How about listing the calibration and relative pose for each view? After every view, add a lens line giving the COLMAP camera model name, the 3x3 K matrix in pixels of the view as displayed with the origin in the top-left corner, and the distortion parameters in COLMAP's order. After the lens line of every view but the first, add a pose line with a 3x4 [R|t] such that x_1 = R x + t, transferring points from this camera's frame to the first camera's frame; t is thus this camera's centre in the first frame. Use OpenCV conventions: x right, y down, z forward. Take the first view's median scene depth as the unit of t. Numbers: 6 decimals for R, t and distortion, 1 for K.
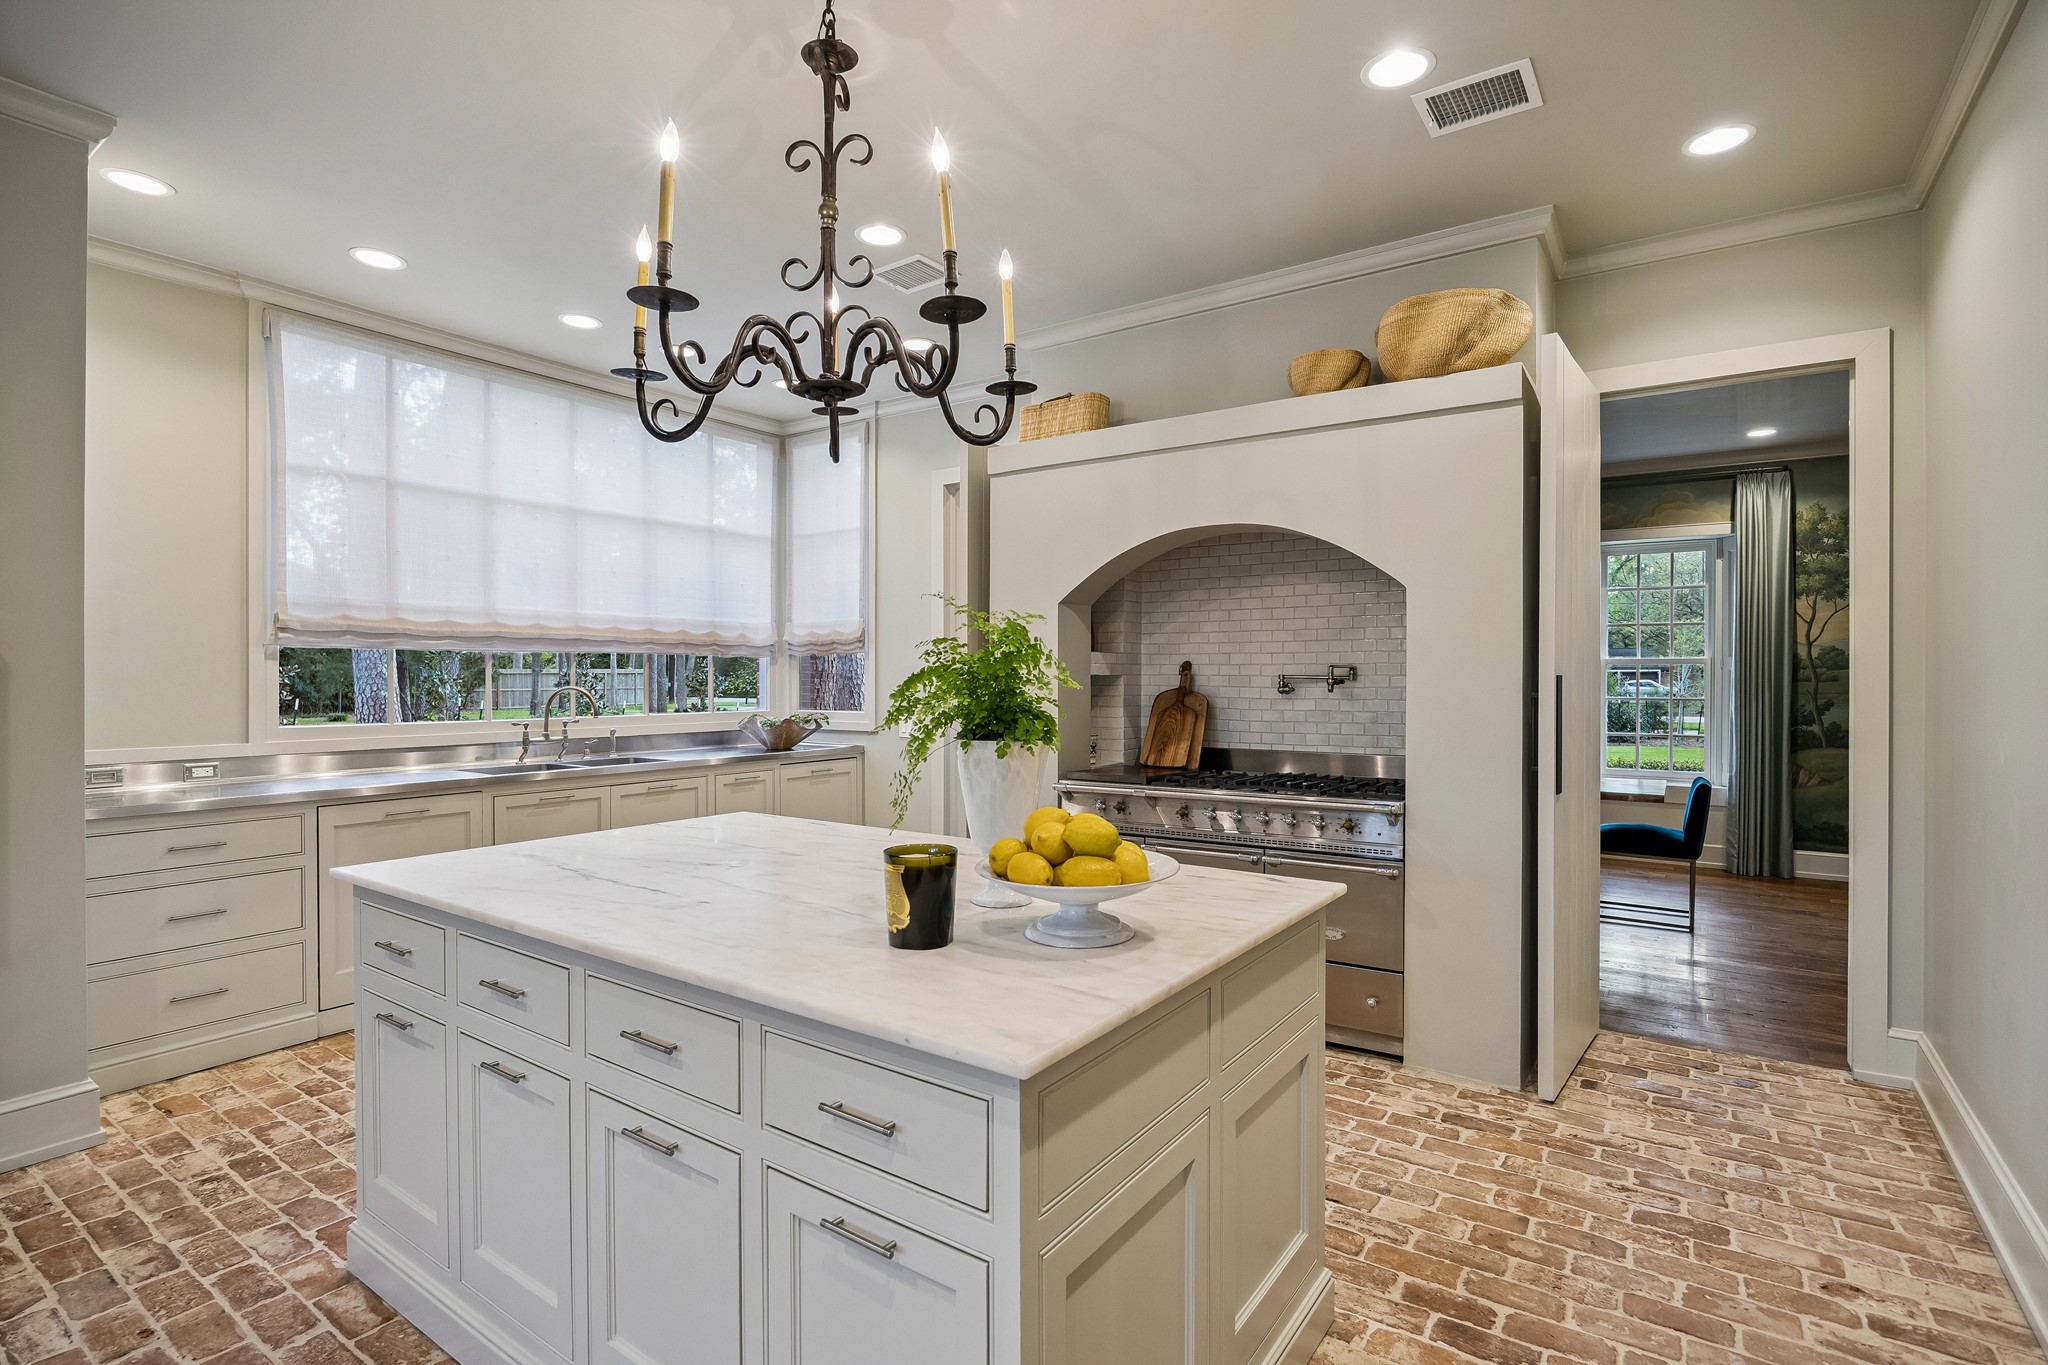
lens RADIAL K [[950.3, 0, 1013.1], [0, 950.3, 684.4], [0, 0, 1]] dist [0.003382, 0.000149]
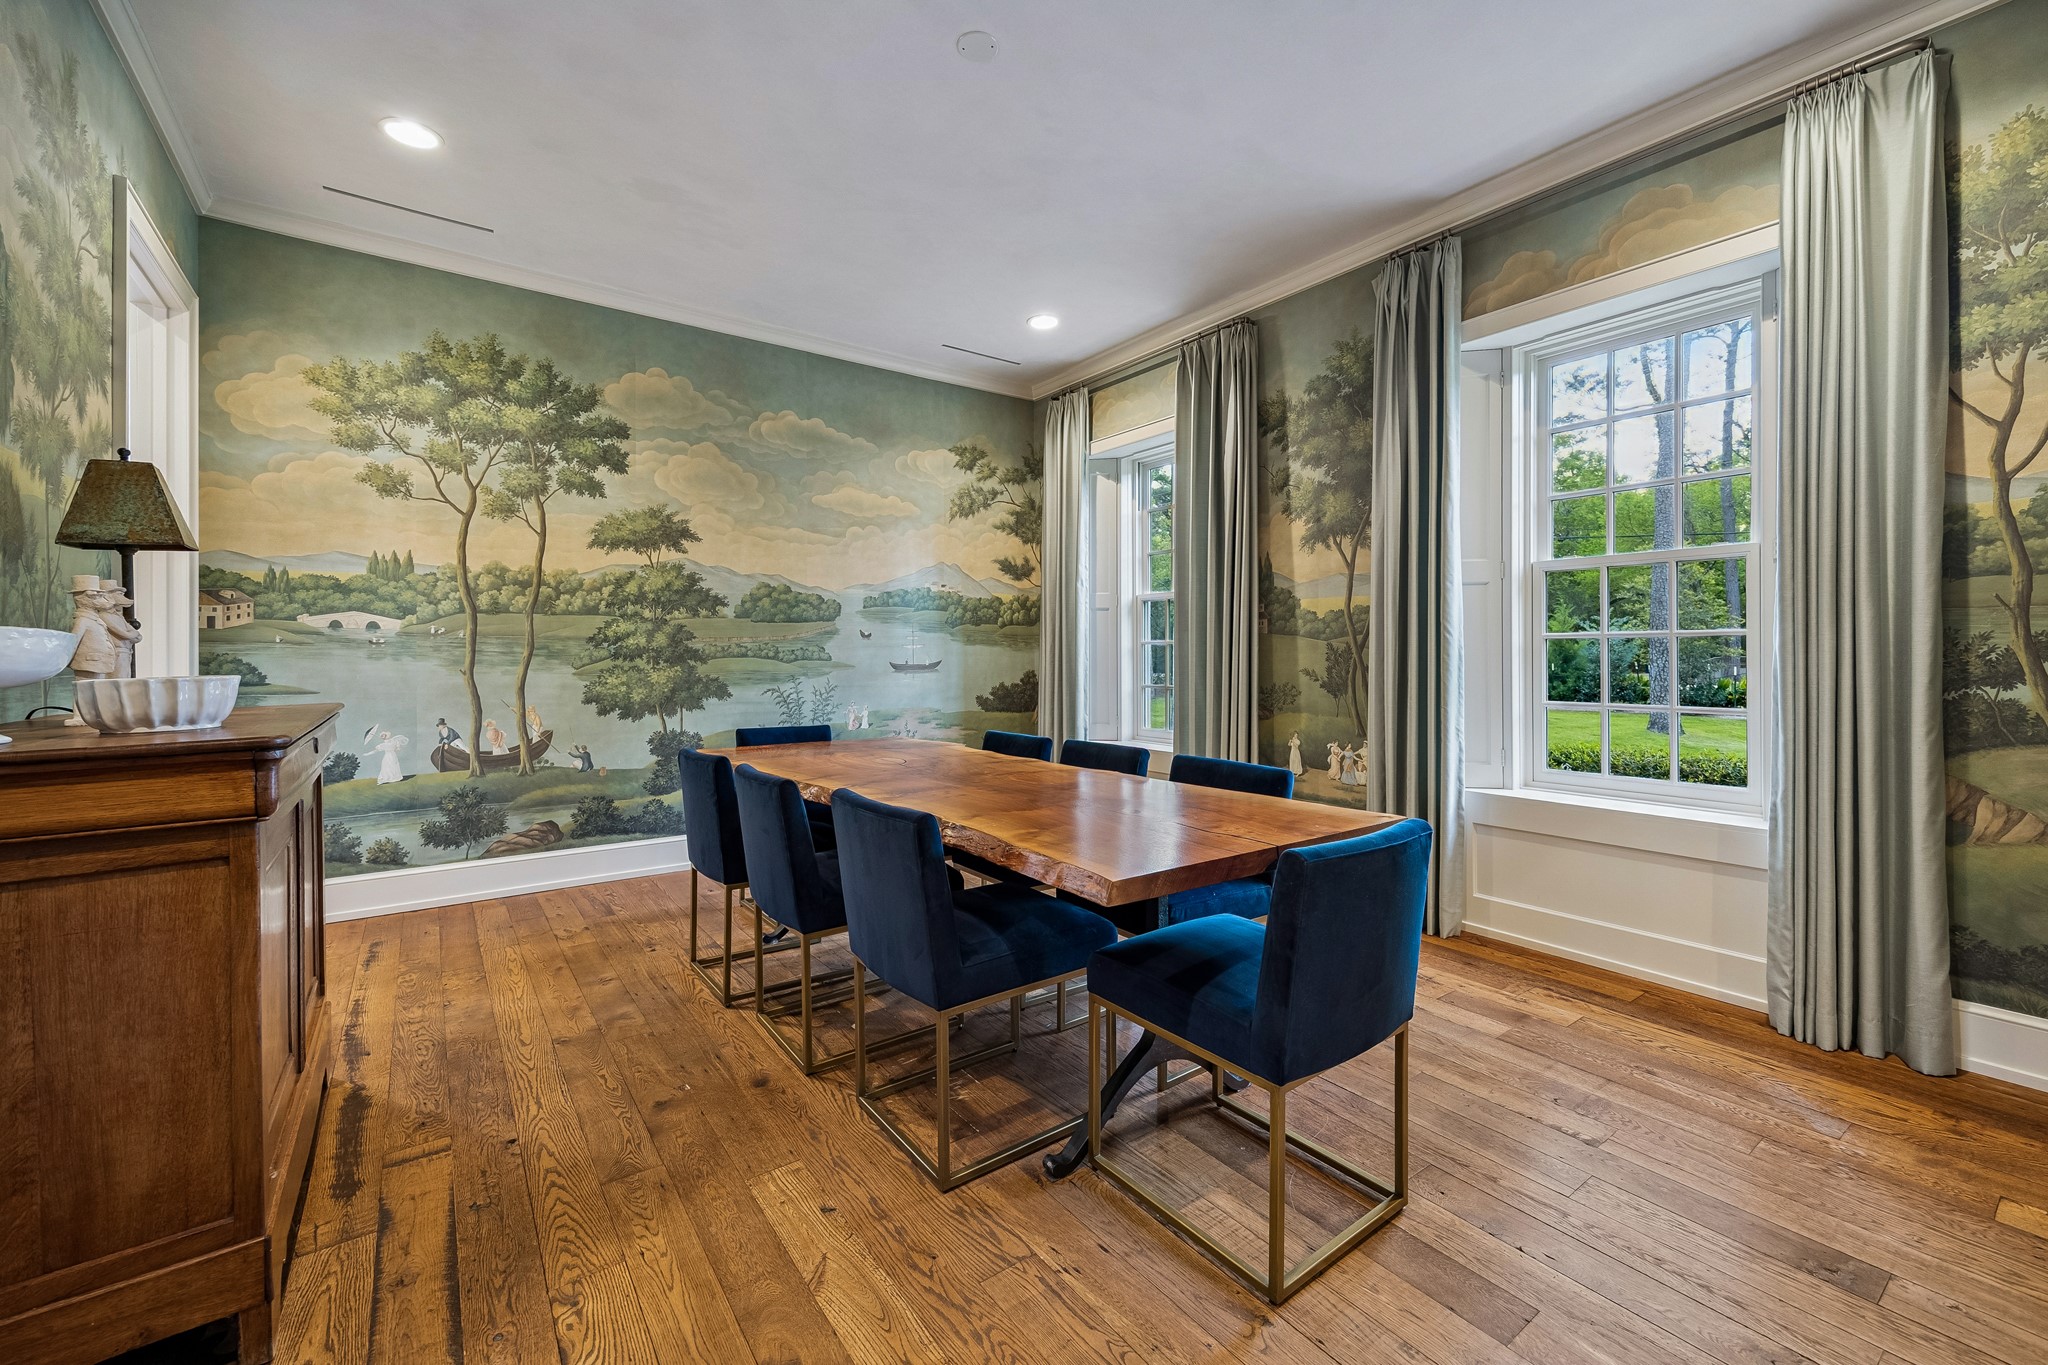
lens RADIAL K [[797.0, 0, 1008.5], [0, 797.0, 656.6], [0, 0, 1]] dist [0.001143, 0.000176]
pose [[0.948116, 0.000051, -0.317925, 0.552455], [-0.002713, 0.999965, -0.007932, 0.034209], [0.317913, 0.008383, 0.948083, 0.559795]]
